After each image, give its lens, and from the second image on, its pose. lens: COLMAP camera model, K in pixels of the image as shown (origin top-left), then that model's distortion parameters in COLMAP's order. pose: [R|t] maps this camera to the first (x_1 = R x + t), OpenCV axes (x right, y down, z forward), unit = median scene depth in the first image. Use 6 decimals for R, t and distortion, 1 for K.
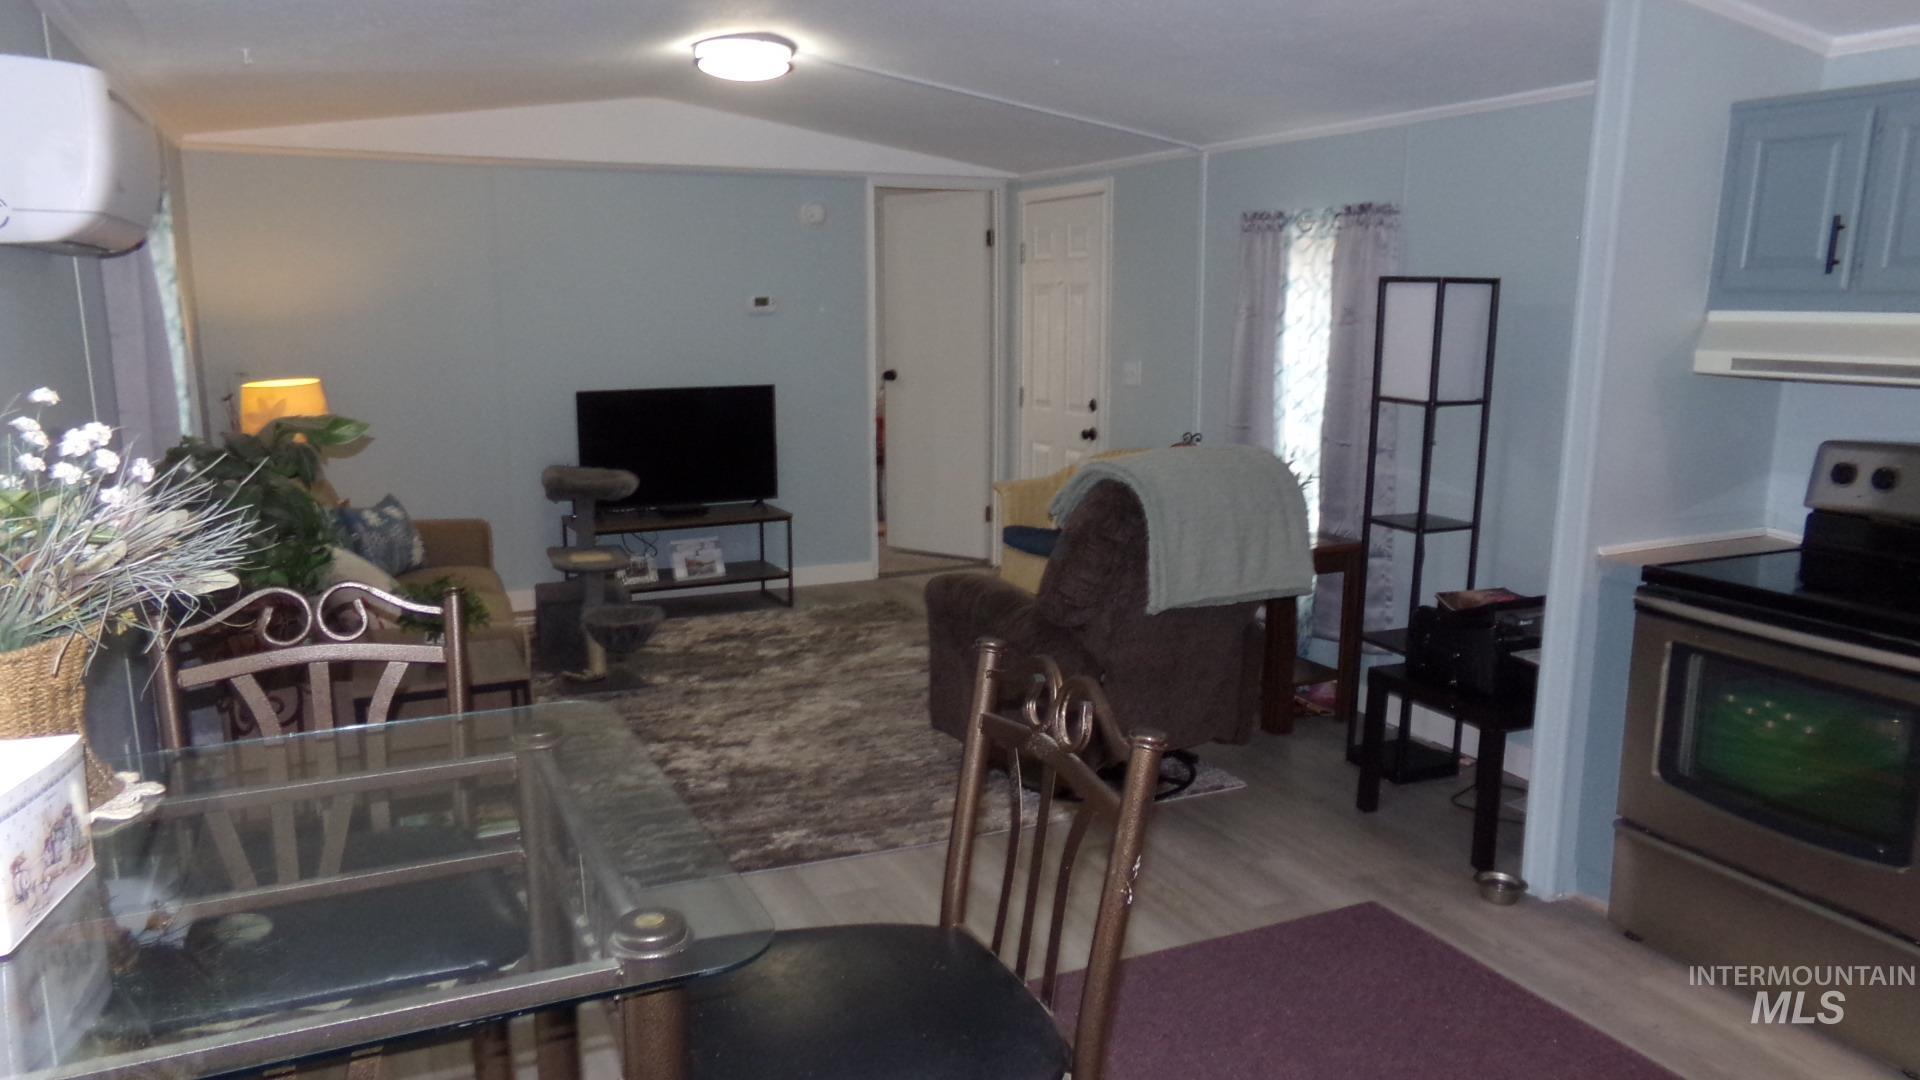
lens RADIAL K [[1361.6, 0, 957.0], [0, 1361.6, 555.7], [0, 0, 1]] dist [-0.008769, 0.055080]
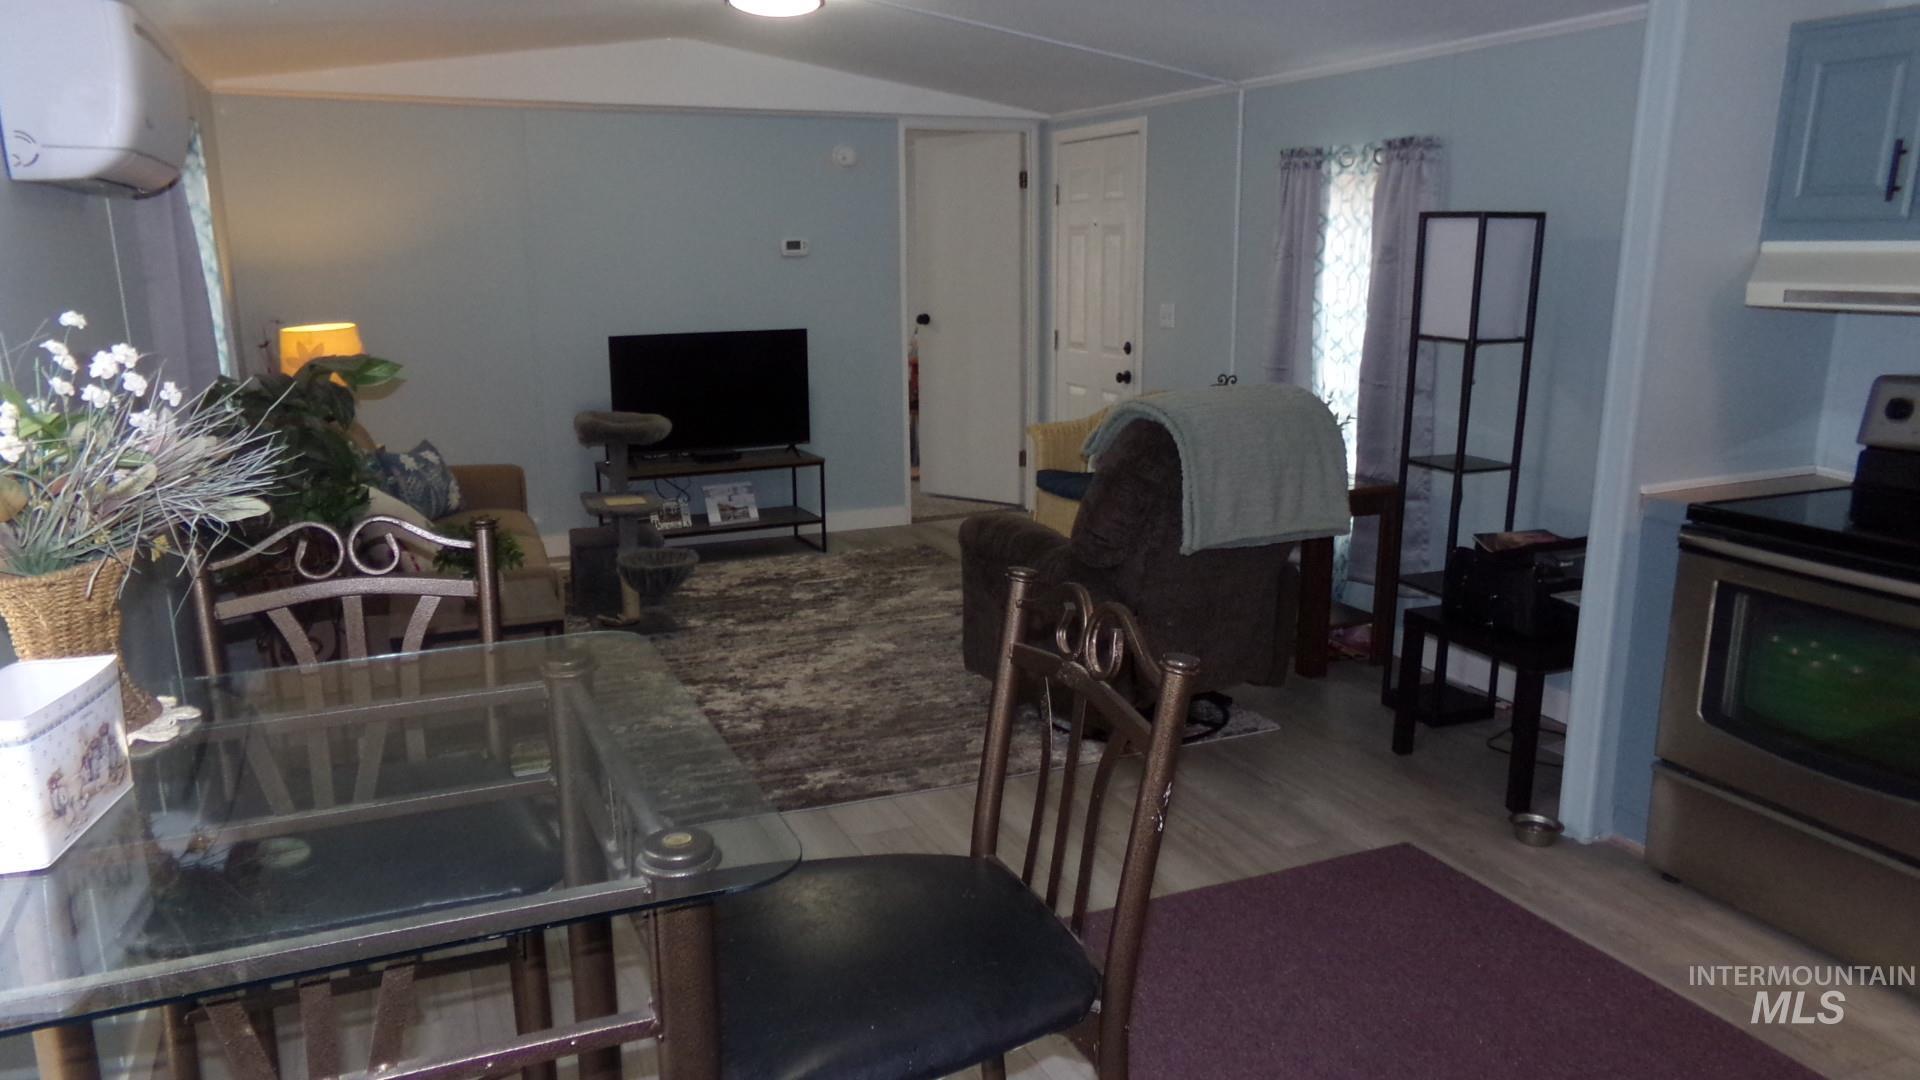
lens RADIAL K [[1359.8, 0, 960.2], [0, 1359.8, 551.4], [0, 0, 1]] dist [-0.000535, 0.044300]
pose [[0.999731, -0.000295, -0.023212, 0.001405], [0.001068, 0.999445, 0.033300, 0.006505], [0.023189, -0.033316, 0.999176, 0.003736]]
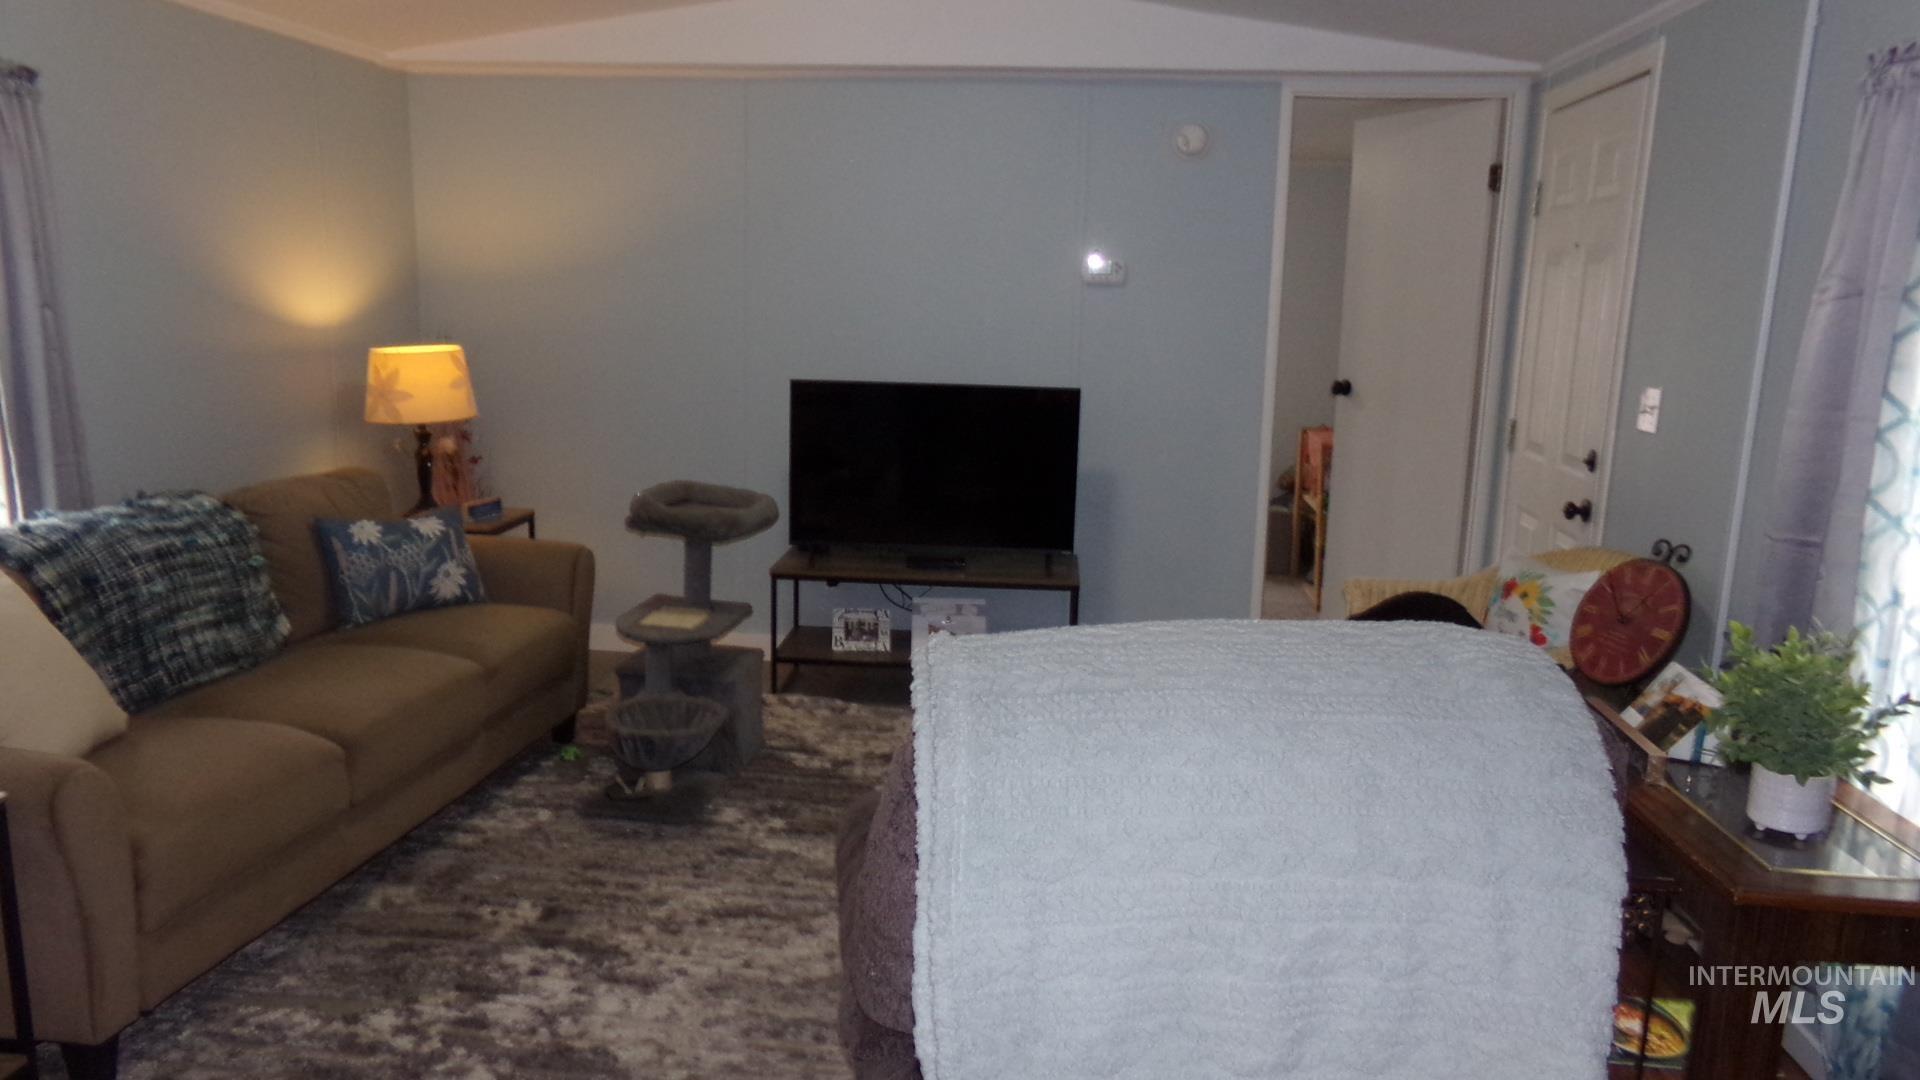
lens RADIAL K [[1361.6, 0, 957.0], [0, 1361.6, 555.7], [0, 0, 1]] dist [-0.008769, 0.055080]
pose [[0.853574, 0.121784, -0.506537, 0.260409], [-0.121489, 0.992018, 0.033783, -0.092712], [0.506608, 0.032703, 0.861556, 0.610376]]
